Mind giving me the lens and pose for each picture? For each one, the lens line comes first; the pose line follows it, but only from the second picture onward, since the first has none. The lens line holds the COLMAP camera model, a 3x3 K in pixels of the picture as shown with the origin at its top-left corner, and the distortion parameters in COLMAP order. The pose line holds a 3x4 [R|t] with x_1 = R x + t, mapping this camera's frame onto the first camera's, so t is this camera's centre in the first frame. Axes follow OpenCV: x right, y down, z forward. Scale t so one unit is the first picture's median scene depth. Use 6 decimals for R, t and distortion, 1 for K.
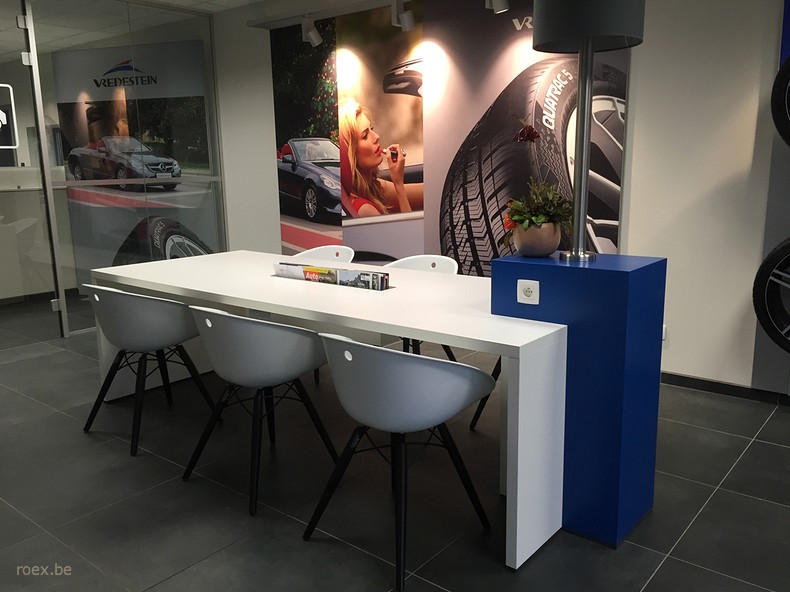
lens RADIAL K [[674.6, 0, 394.3], [0, 674.6, 295.8], [0, 0, 1]] dist [0.077107, -0.093188]
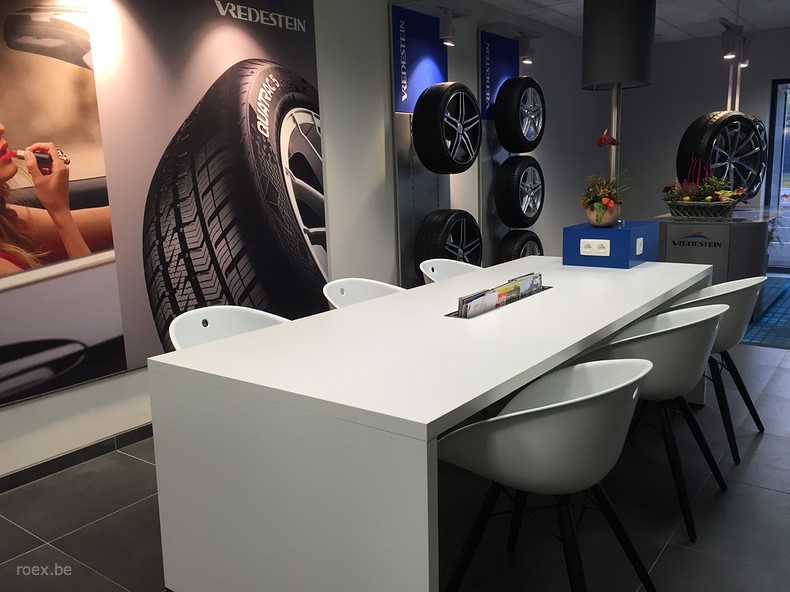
lens RADIAL K [[674.6, 0, 396.6], [0, 674.6, 300.0], [0, 0, 1]] dist [0.077107, -0.093188]
pose [[-0.057081, -0.170403, 0.983720, -0.659046], [0.224791, 0.957832, 0.178962, -0.145713], [-0.972734, 0.231347, -0.016369, 0.820512]]
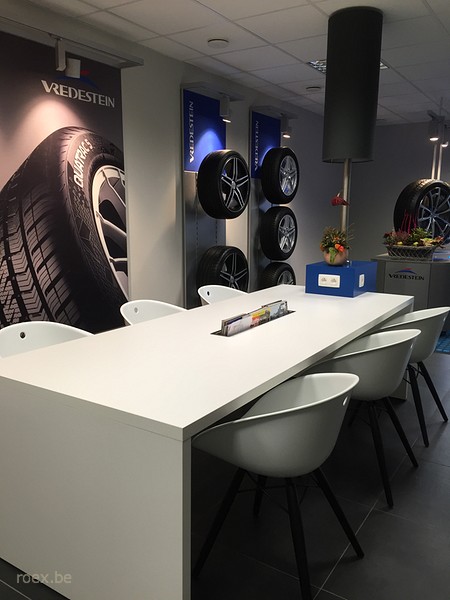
lens RADIAL K [[512.3, 0, 226.1], [0, 512.3, 303.8], [0, 0, 1]] dist [0.077107, -0.093188]
pose [[-0.120266, -0.165779, 0.978802, -0.652752], [0.189118, 0.964077, 0.186522, -0.155550], [-0.974562, 0.207541, -0.084594, 0.799979]]
